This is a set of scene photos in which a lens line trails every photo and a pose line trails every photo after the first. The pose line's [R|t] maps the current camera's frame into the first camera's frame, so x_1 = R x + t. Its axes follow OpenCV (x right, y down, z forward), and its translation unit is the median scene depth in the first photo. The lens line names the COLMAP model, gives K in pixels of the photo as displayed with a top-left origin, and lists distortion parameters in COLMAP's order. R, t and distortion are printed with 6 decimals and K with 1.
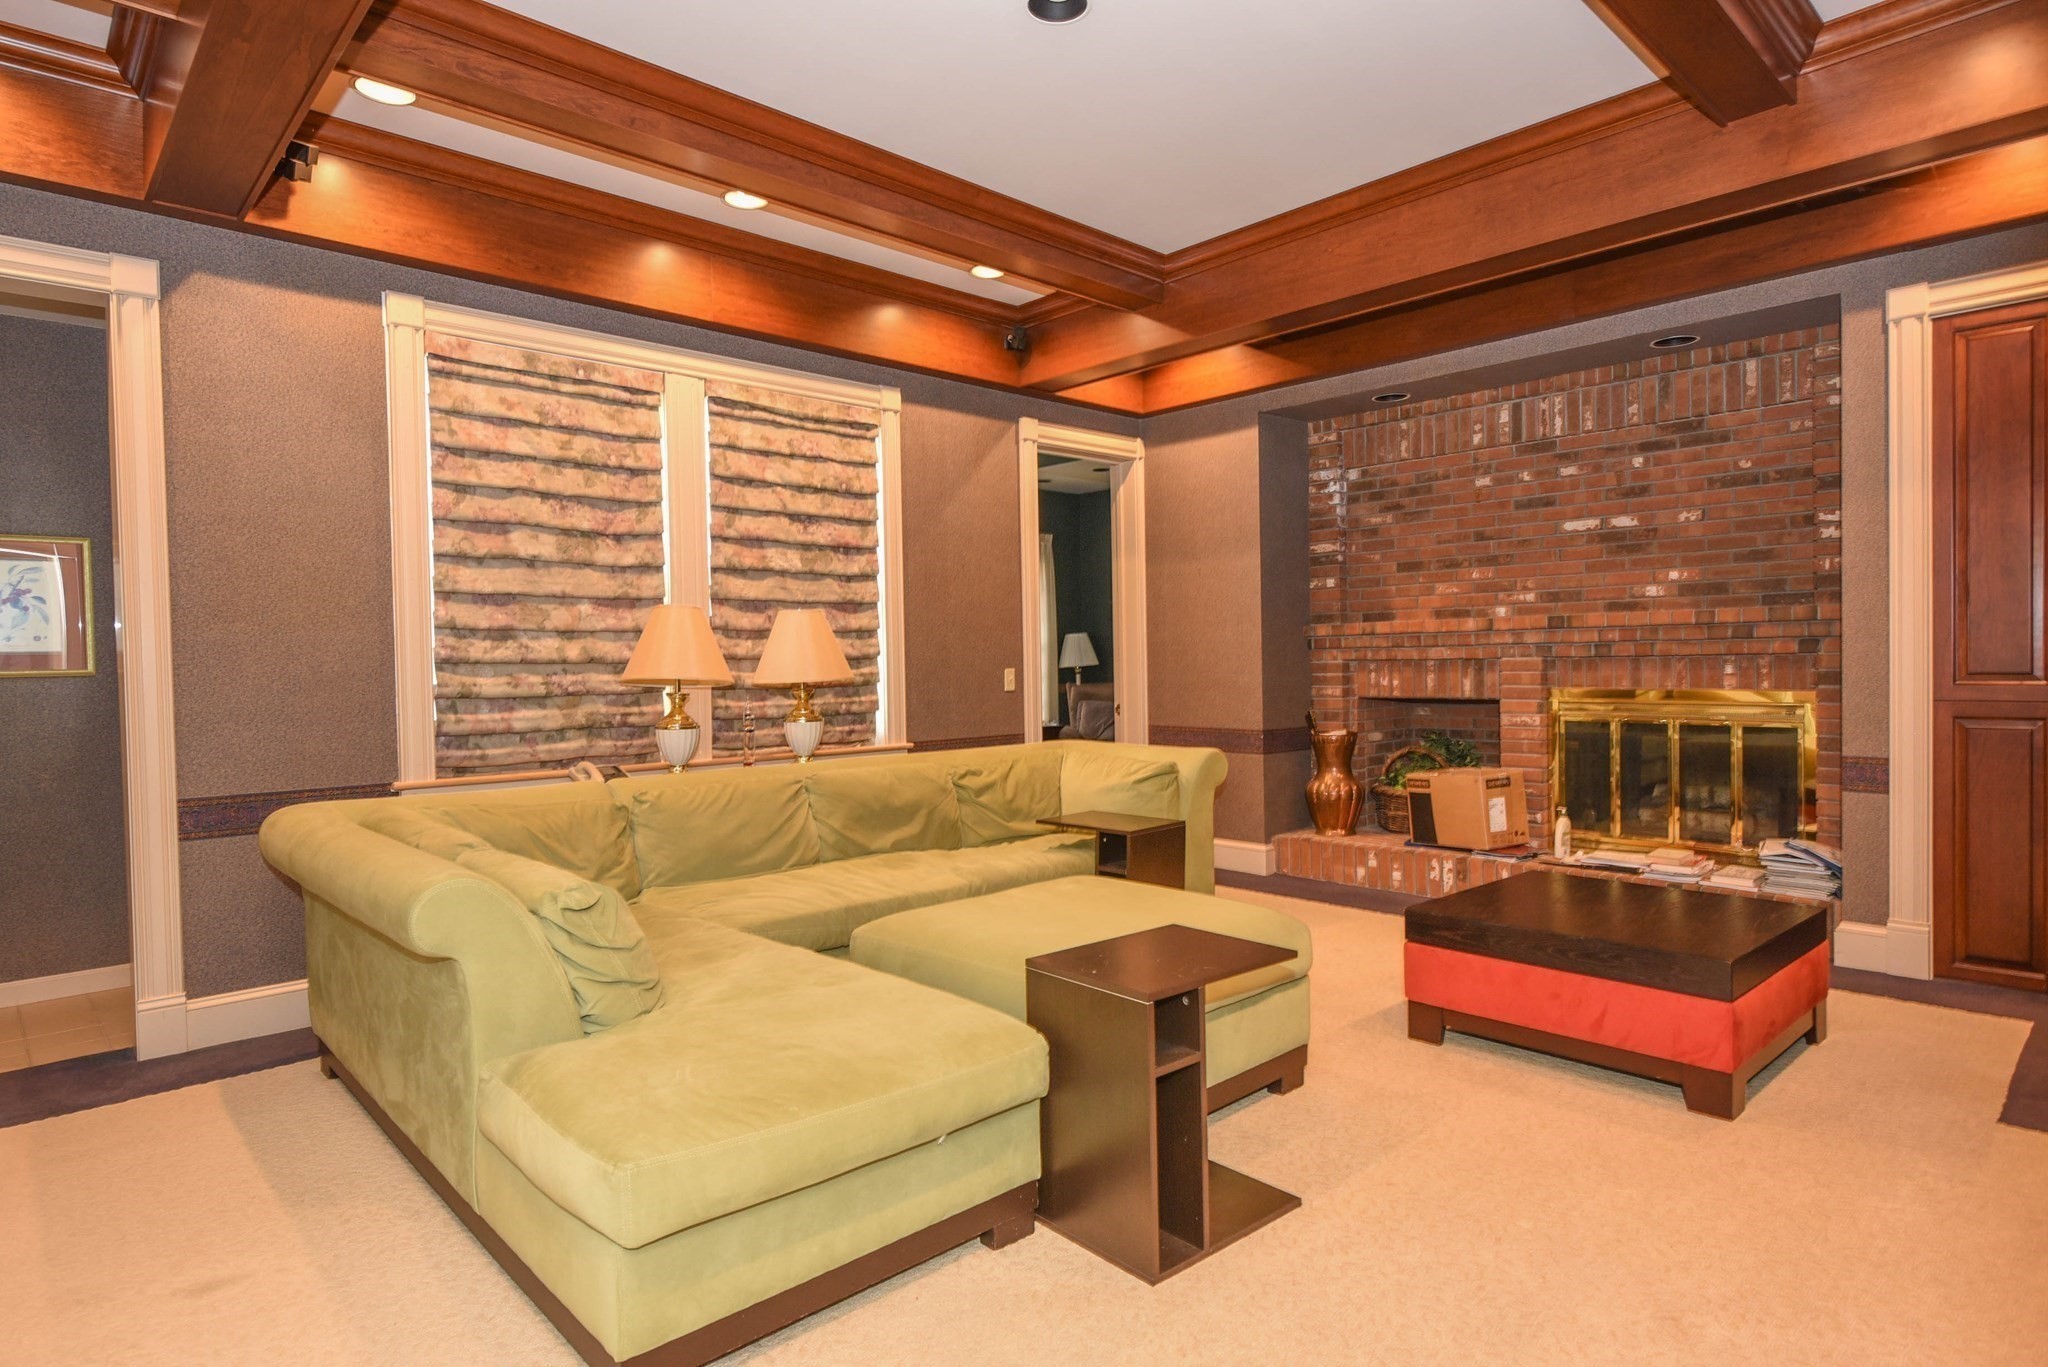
lens RADIAL K [[1120.1, 0, 1024.0], [0, 1120.1, 683.5], [0, 0, 1]] dist [-0.002303, -0.003272]
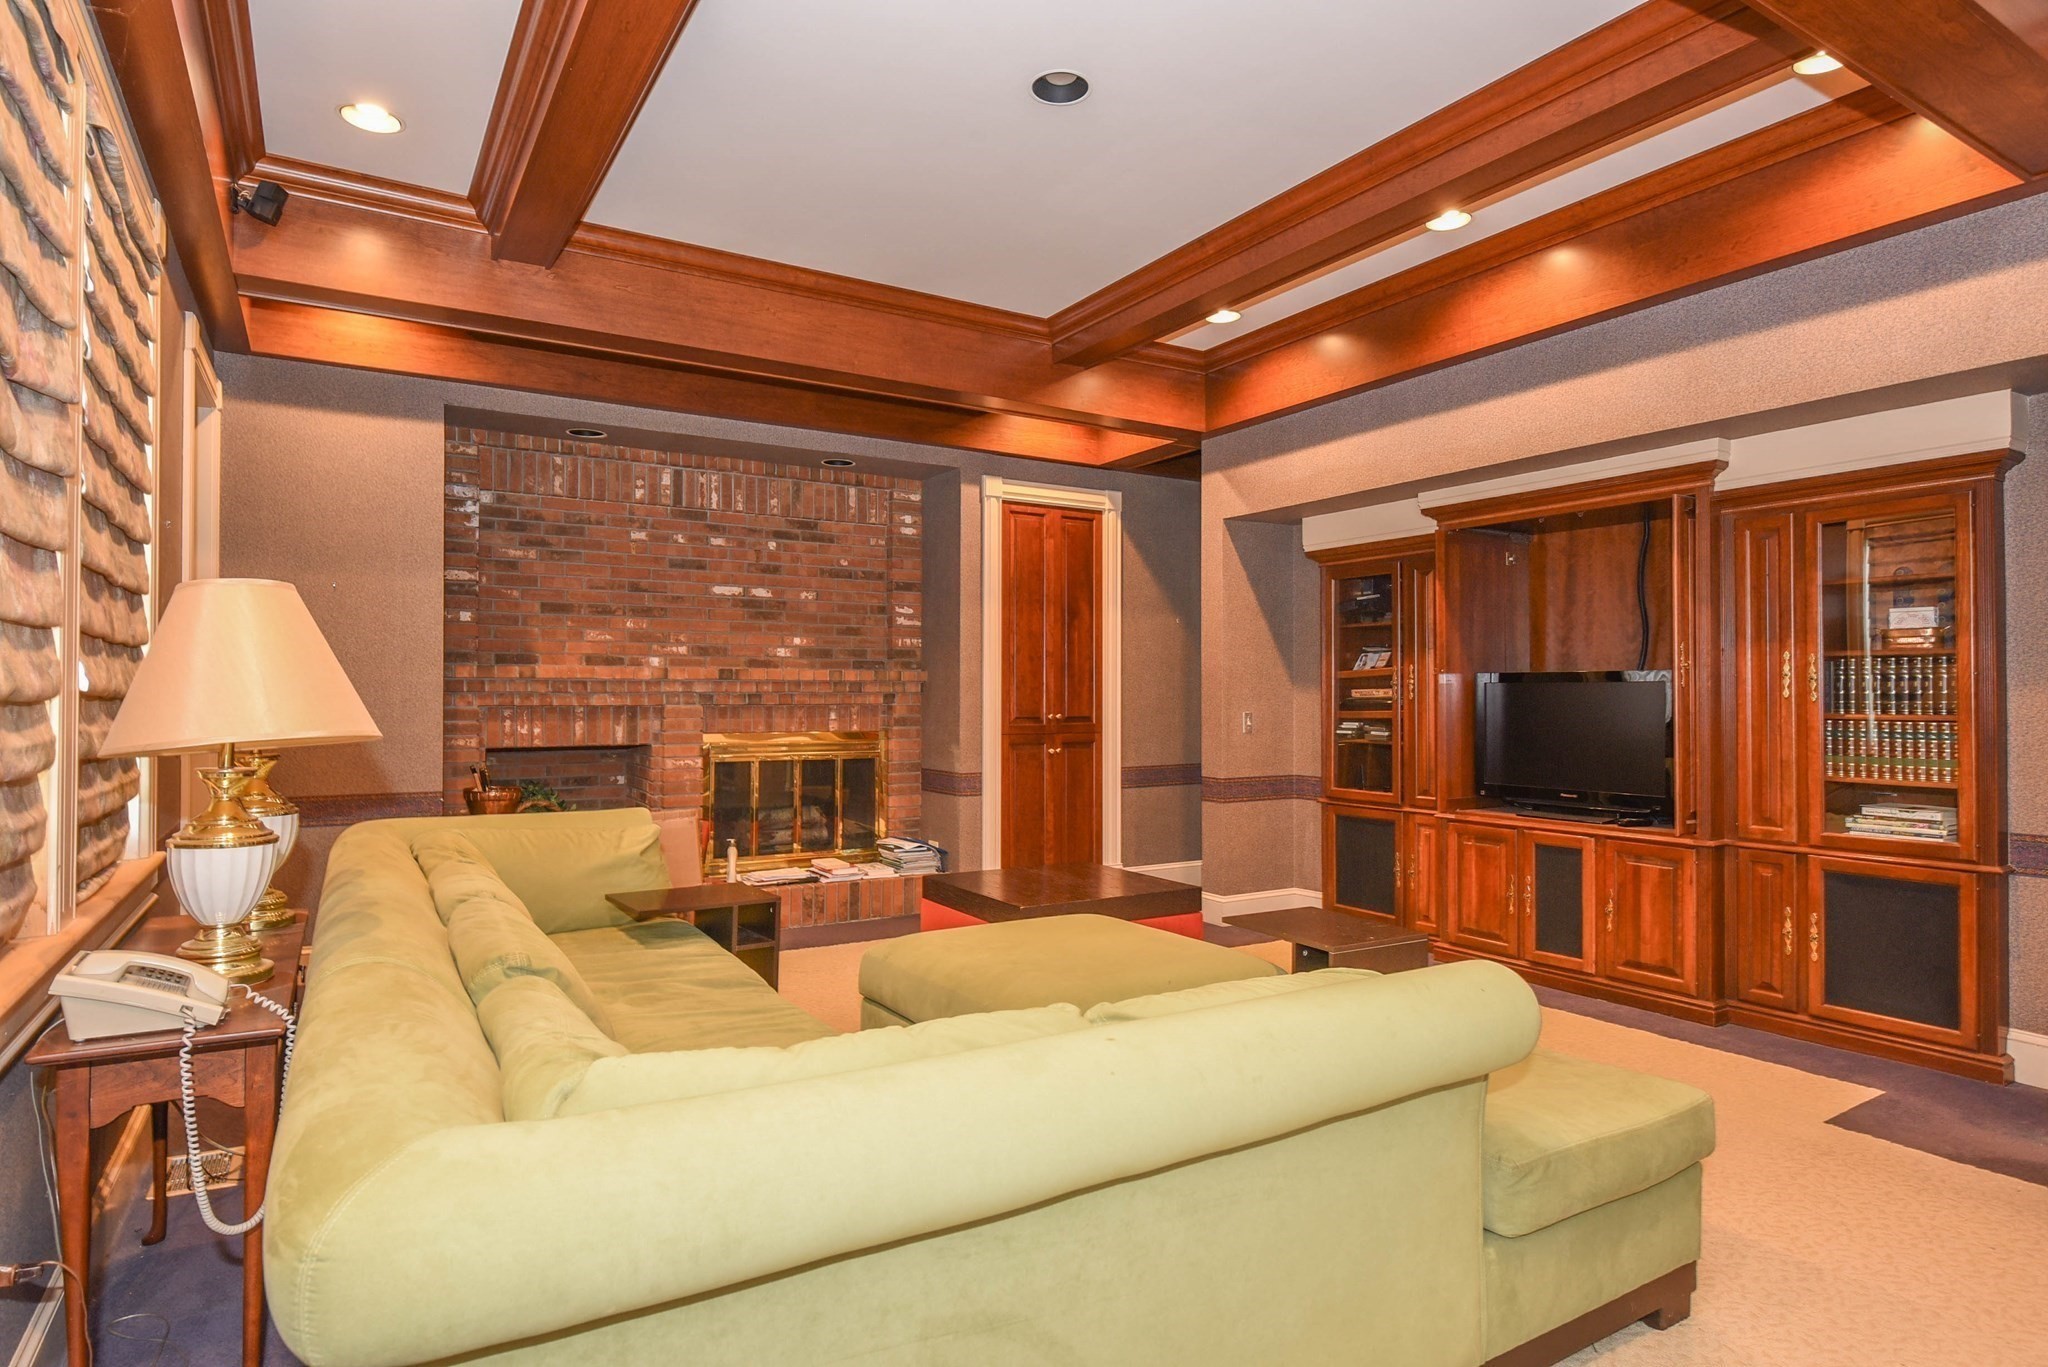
lens RADIAL K [[1120.1, 0, 1024.0], [0, 1120.1, 683.5], [0, 0, 1]] dist [-0.002303, -0.003272]
pose [[0.195803, 0.025411, 0.980314, -0.584453], [0.013698, 0.999496, -0.028644, -0.009402], [-0.980548, 0.019036, 0.195356, 0.493896]]
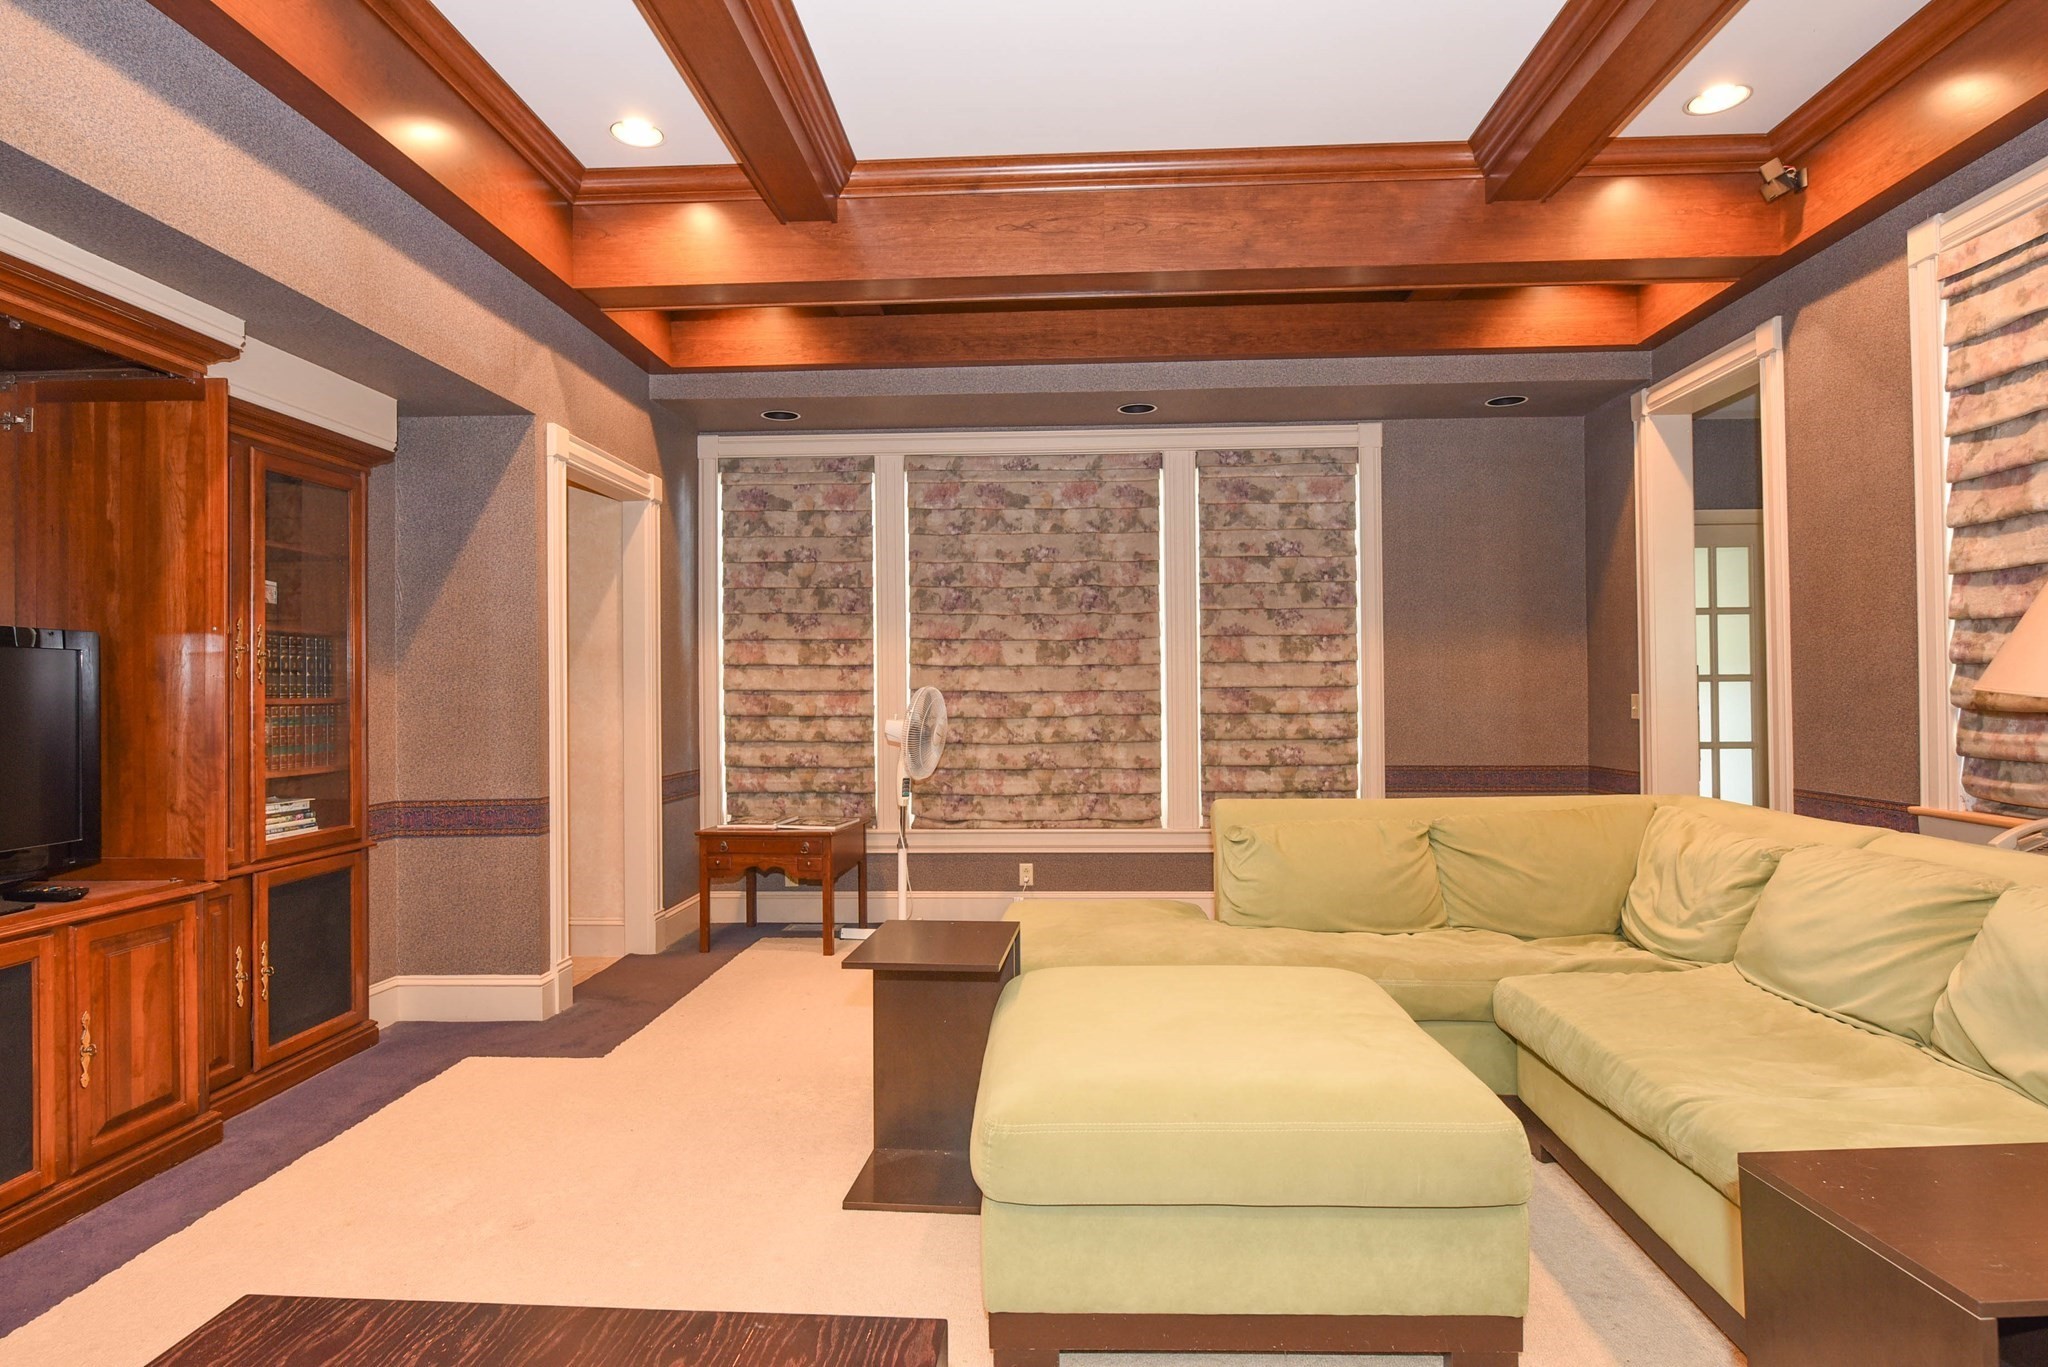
lens RADIAL K [[1120.1, 0, 1024.0], [0, 1120.1, 683.5], [0, 0, 1]] dist [-0.002303, -0.003272]
pose [[-0.714826, 0.016814, -0.699101, 0.388653], [0.008299, 0.999844, 0.015562, -0.017487], [0.699254, 0.005323, -0.714854, 0.852297]]
